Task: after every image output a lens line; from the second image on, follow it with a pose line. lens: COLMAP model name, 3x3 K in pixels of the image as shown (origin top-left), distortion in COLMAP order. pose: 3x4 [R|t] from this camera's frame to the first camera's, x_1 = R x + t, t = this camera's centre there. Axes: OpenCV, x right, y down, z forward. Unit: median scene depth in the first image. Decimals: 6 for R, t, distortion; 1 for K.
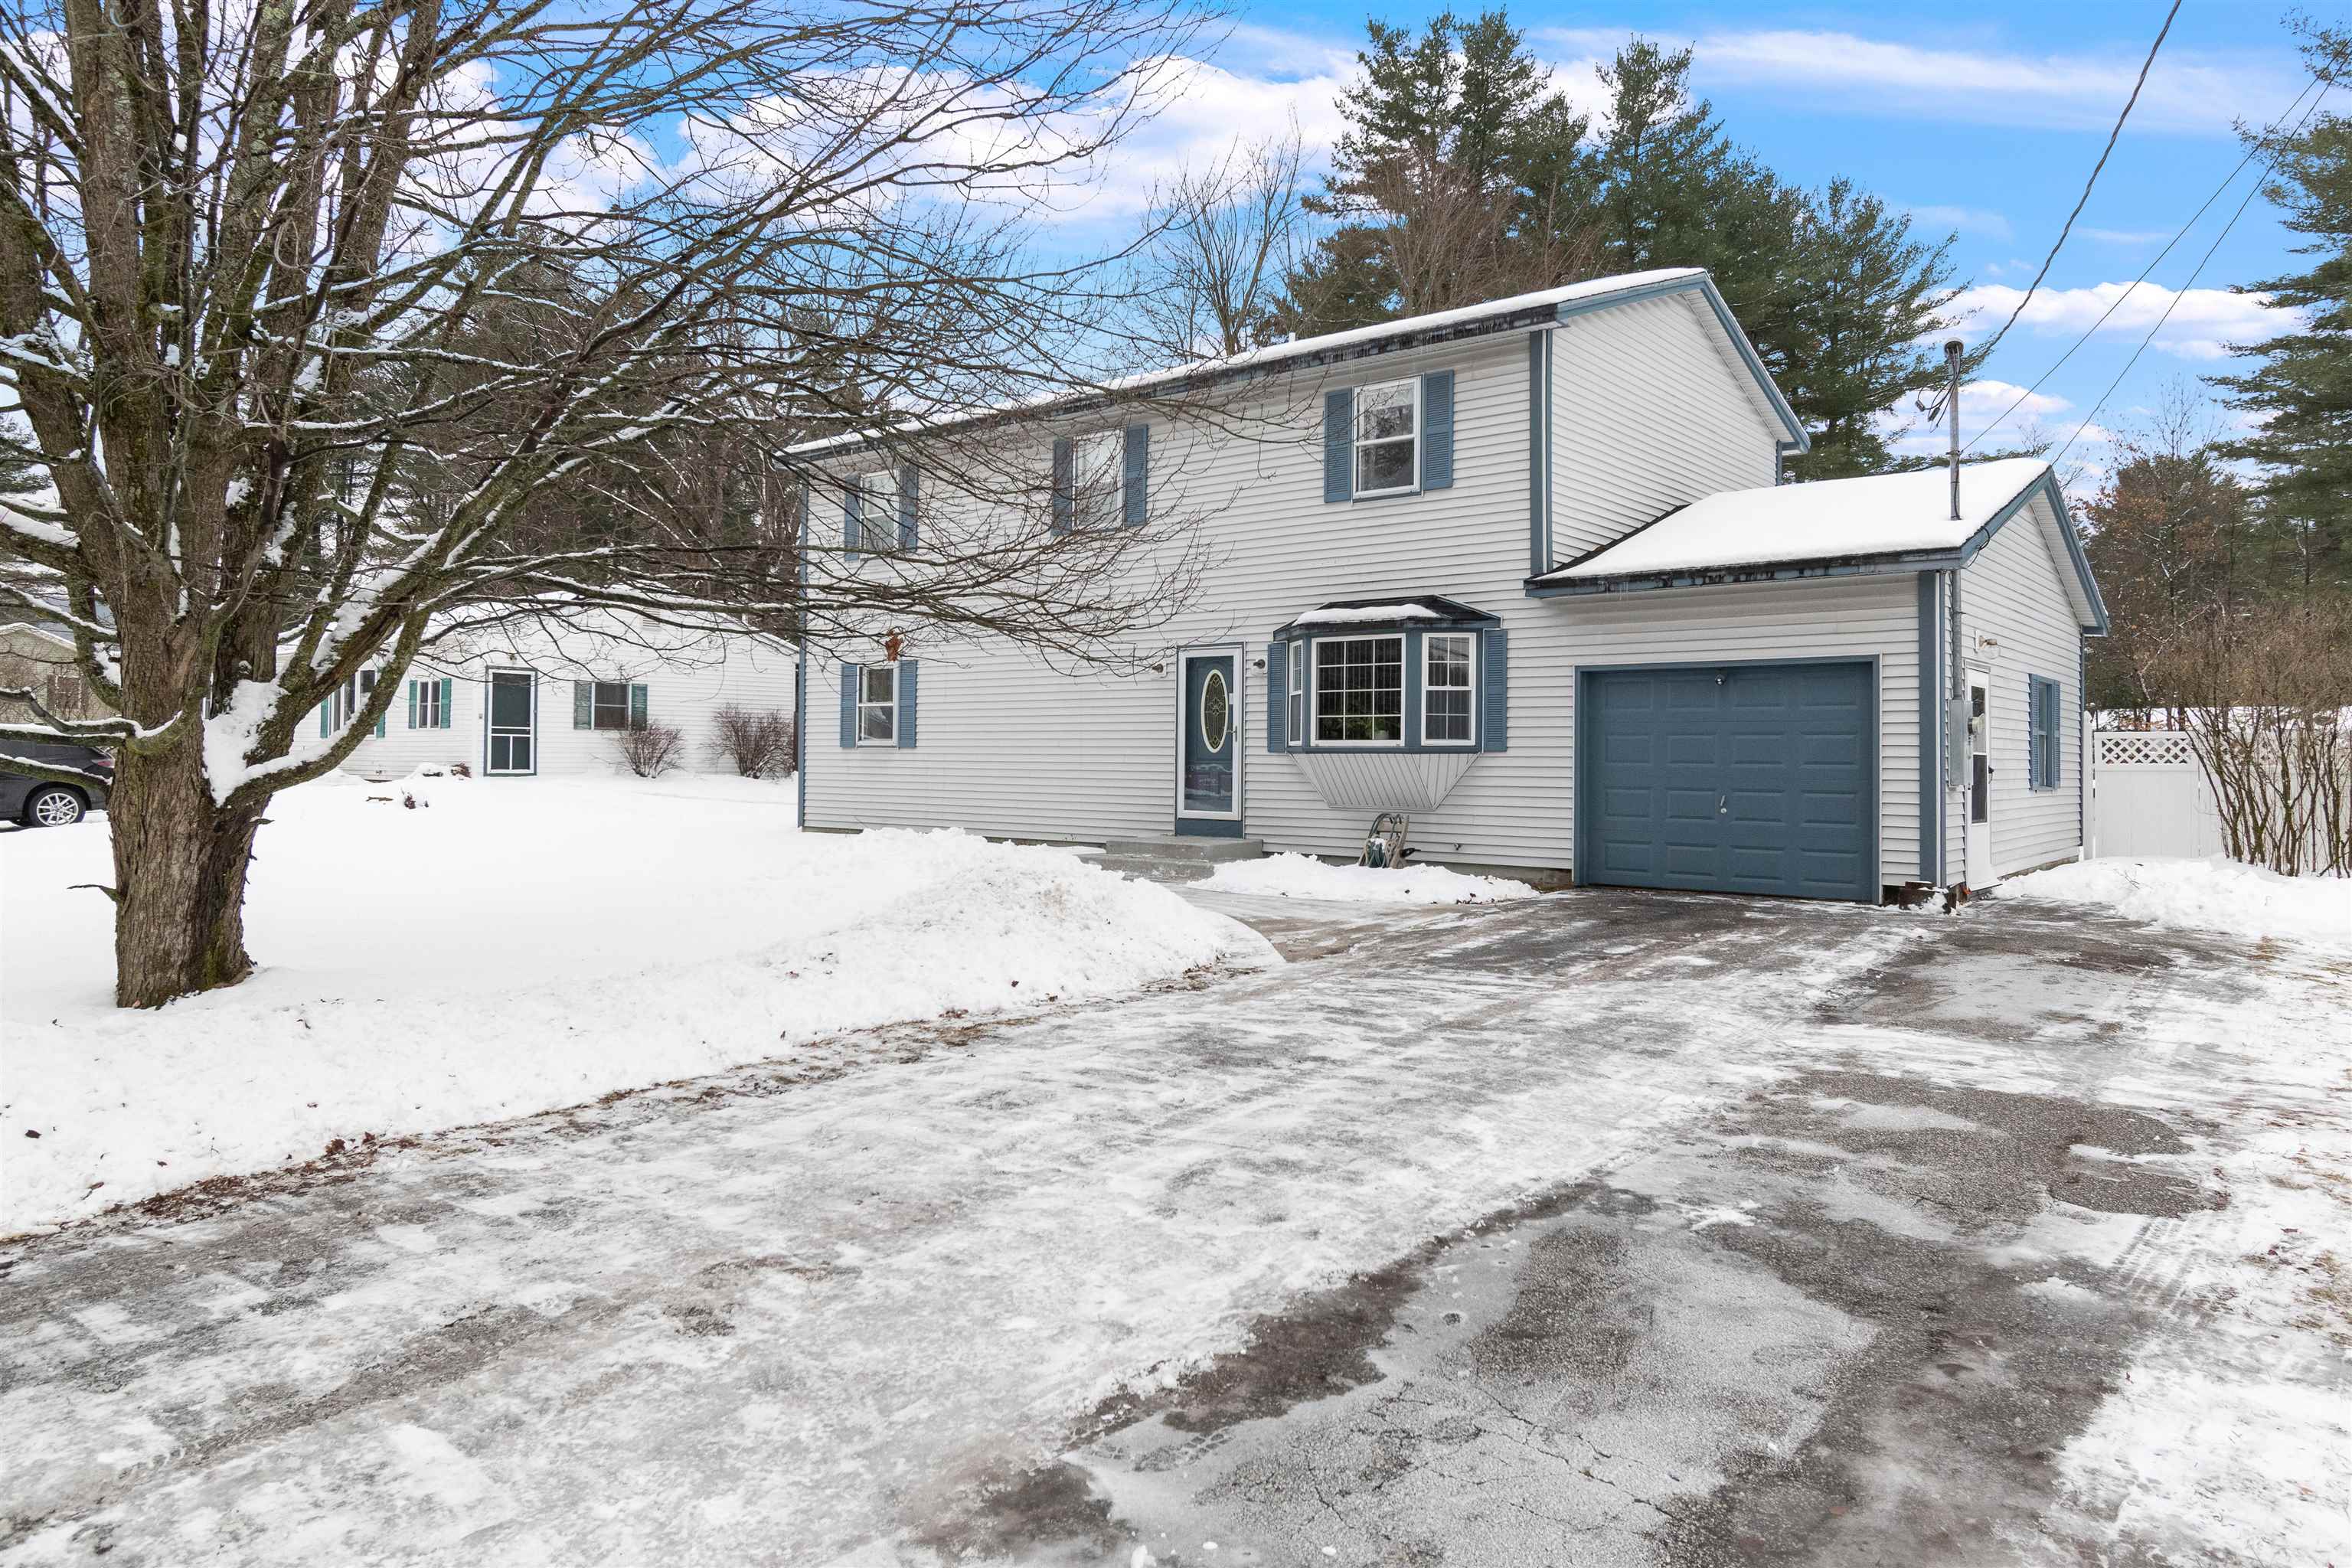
lens RADIAL K [[1499.7, 0, 1178.3], [0, 1499.7, 726.3], [0, 0, 1]] dist [-0.002478, 0.002865]
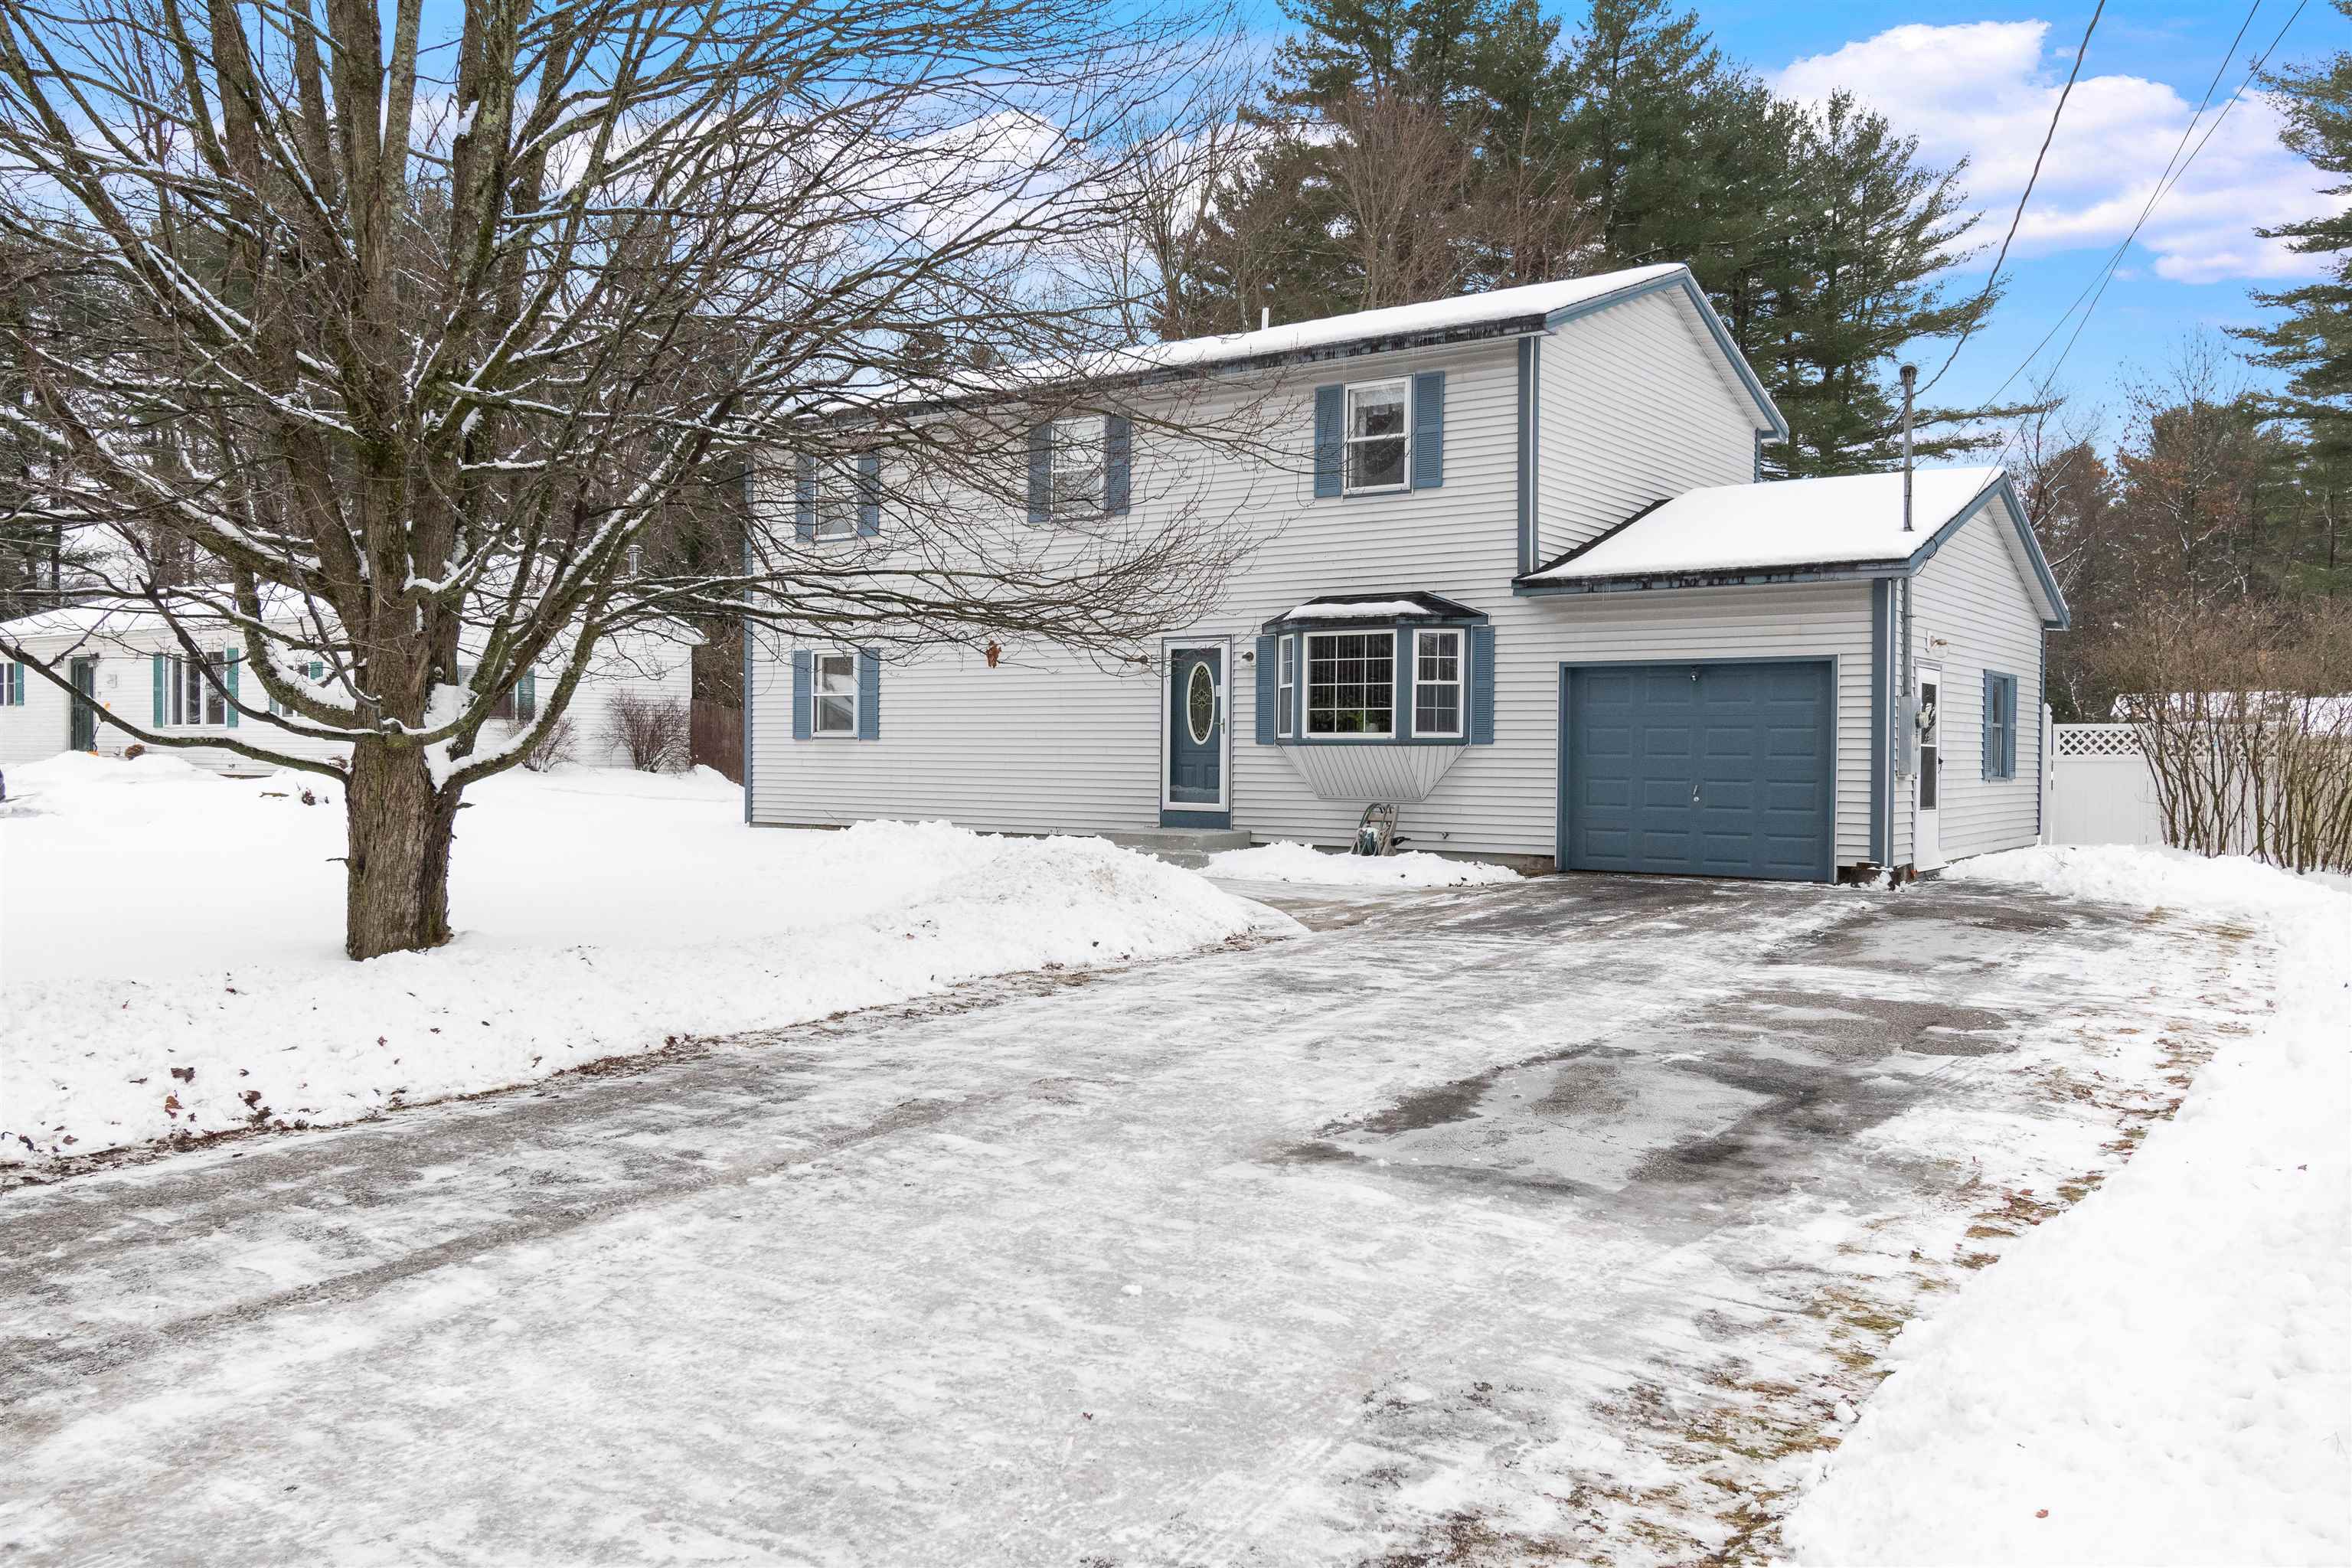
lens RADIAL K [[1827.2, 0, 1172.4], [0, 1827.2, 777.2], [0, 0, 1]] dist [-0.000212, -0.007422]
pose [[0.997953, -0.001653, 0.063933, -0.082956], [-0.000674, 0.999338, 0.036362, -0.005747], [-0.063951, -0.036330, 0.997292, -0.246759]]
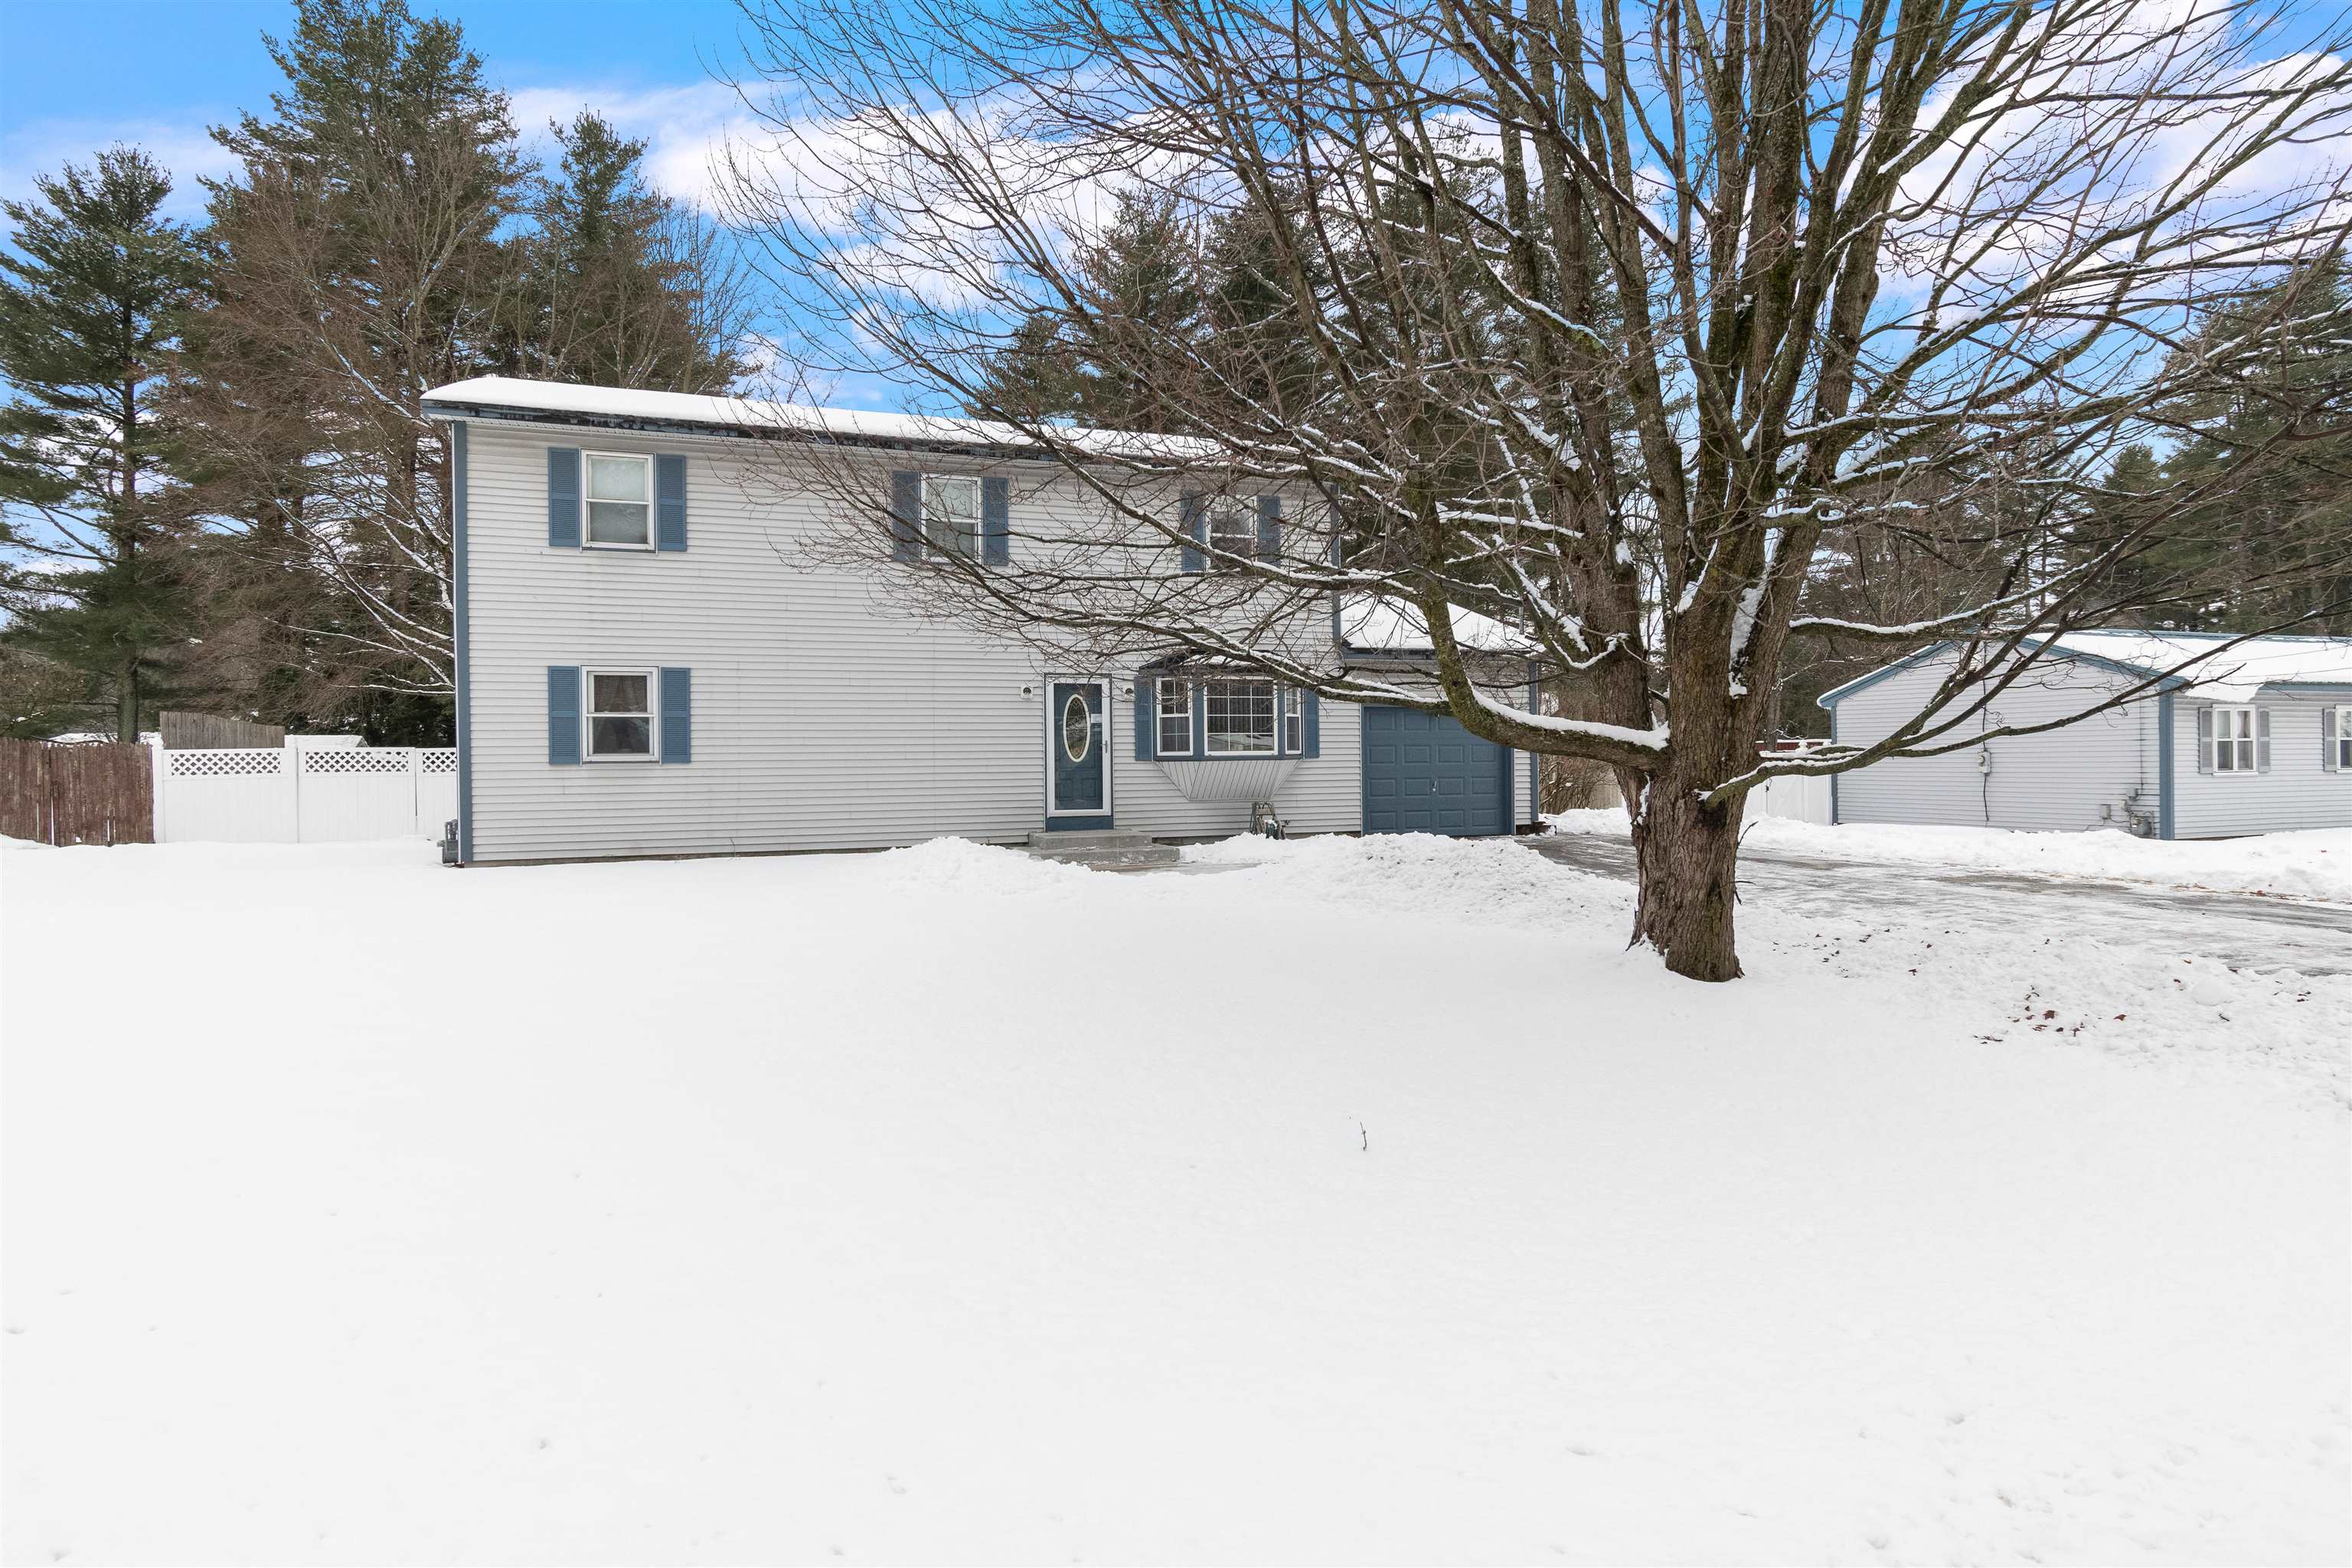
lens RADIAL K [[1198.2, 0, 1176.3], [0, 1198.2, 780.7], [0, 0, 1]] dist [0.026415, 0.000256]
pose [[0.516109, -0.027902, 0.856068, -0.881696], [-0.004925, 0.999356, 0.035541, -0.002769], [-0.856509, -0.022559, 0.515639, 0.483931]]
